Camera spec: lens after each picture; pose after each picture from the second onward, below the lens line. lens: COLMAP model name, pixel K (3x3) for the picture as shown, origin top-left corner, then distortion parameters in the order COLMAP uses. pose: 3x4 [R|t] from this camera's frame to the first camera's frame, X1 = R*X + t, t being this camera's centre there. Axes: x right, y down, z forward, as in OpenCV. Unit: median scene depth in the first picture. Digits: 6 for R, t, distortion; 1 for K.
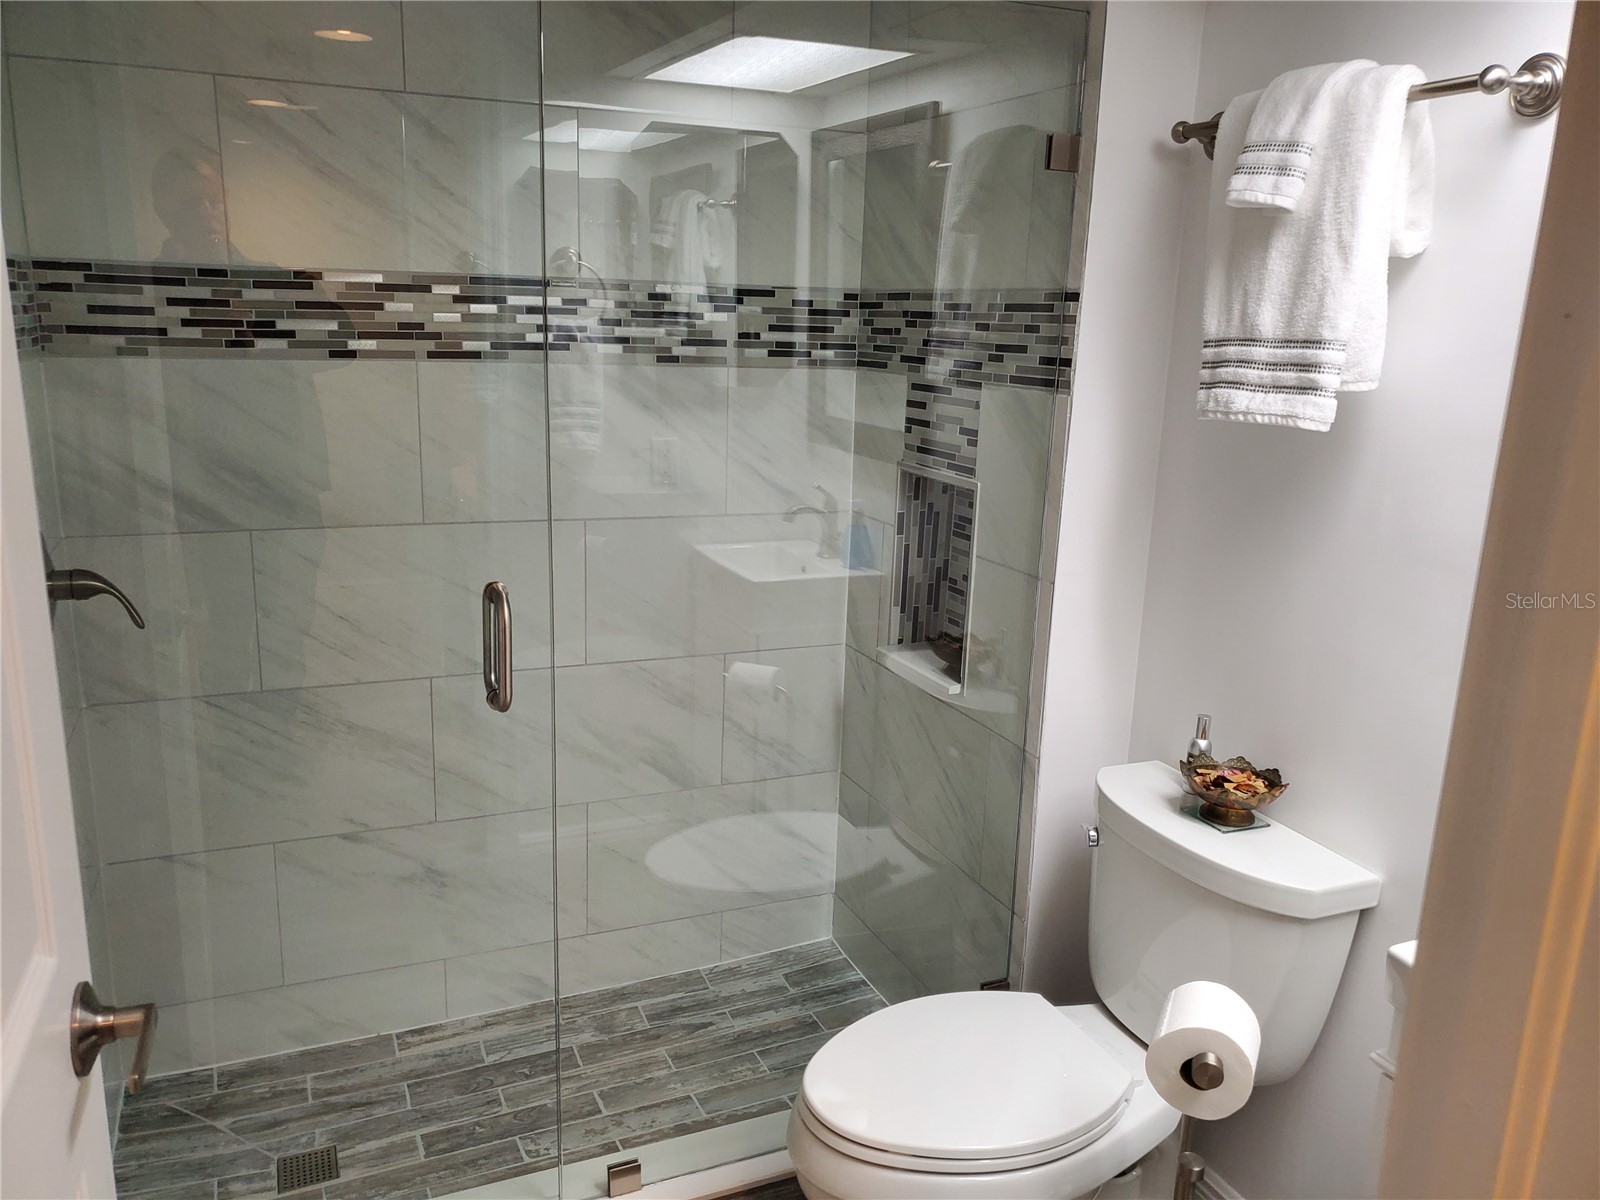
lens RADIAL K [[1248.2, 0, 800.0], [0, 1248.2, 600.0], [0, 0, 1]] dist [0.073893, 0.001282]
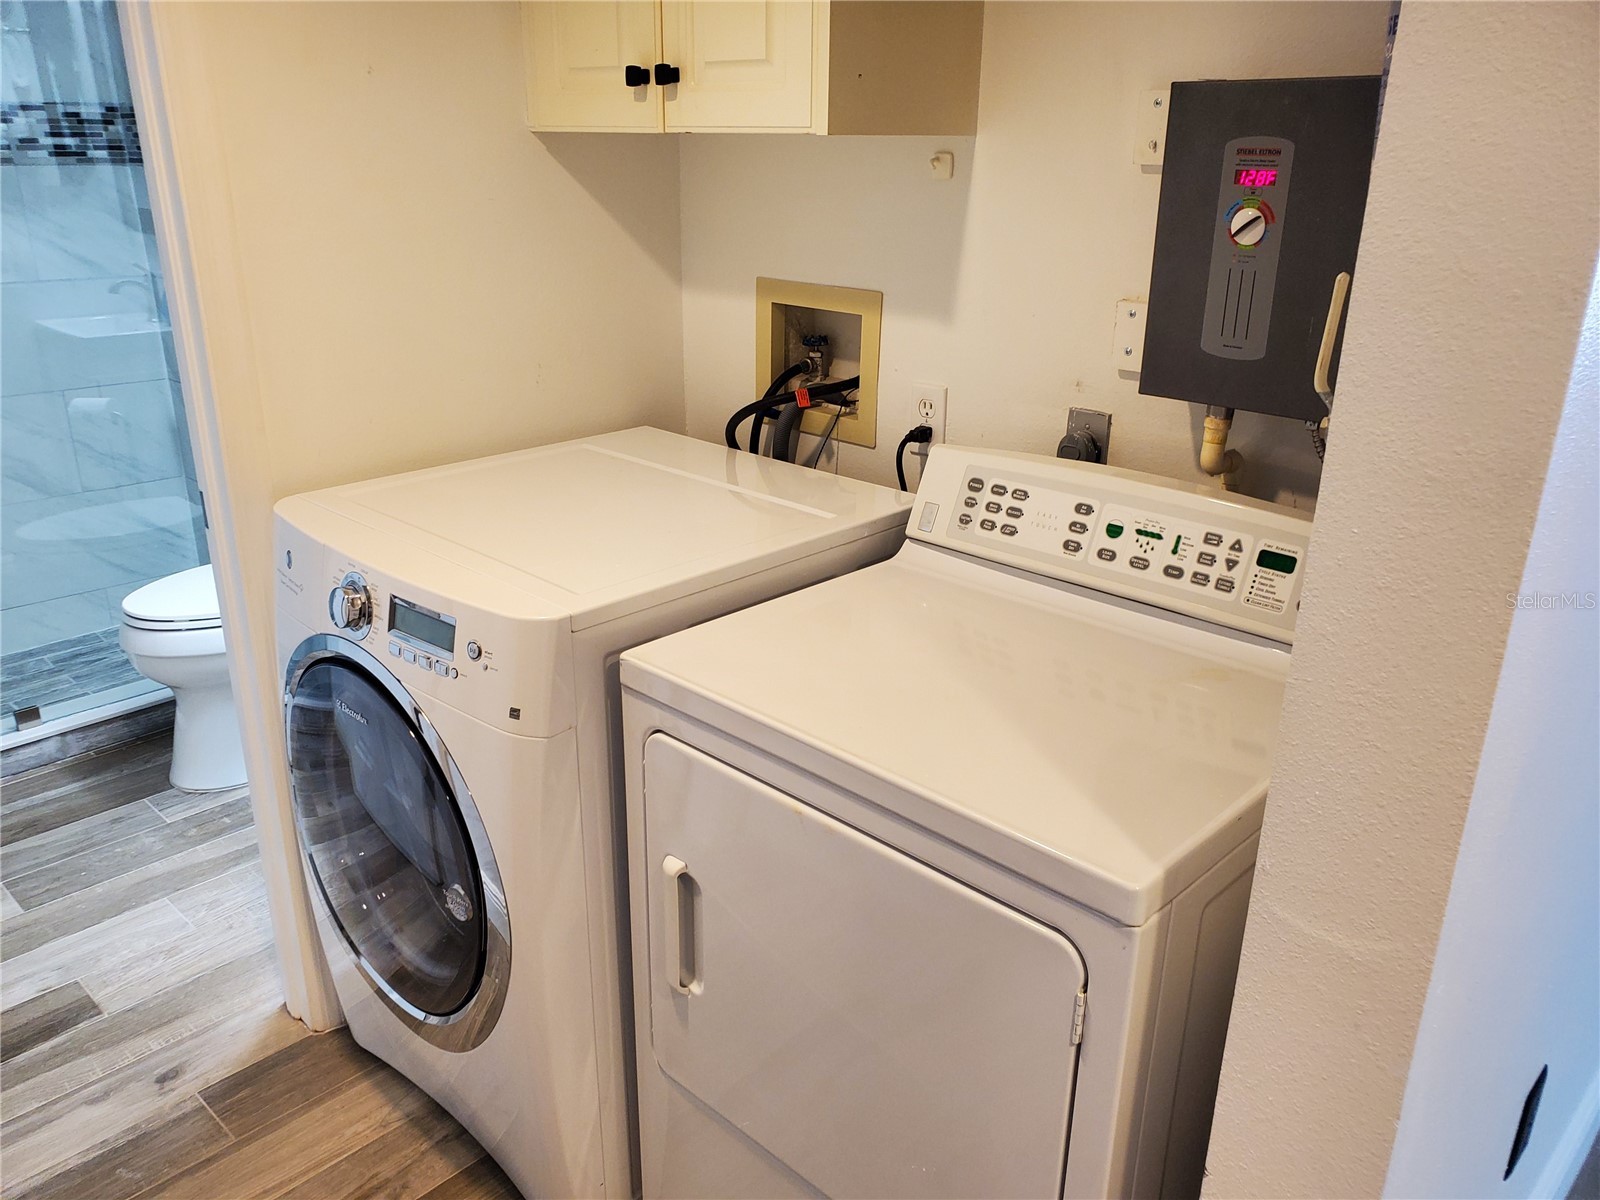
lens RADIAL K [[1248.6, 0, 801.3], [0, 1248.6, 611.6], [0, 0, 1]] dist [0.010131, 0.009083]
pose [[0.926600, -0.156409, 0.341977, 0.178595], [0.107115, 0.981503, 0.158674, 0.149266], [-0.360470, -0.110397, 0.926215, -0.561966]]
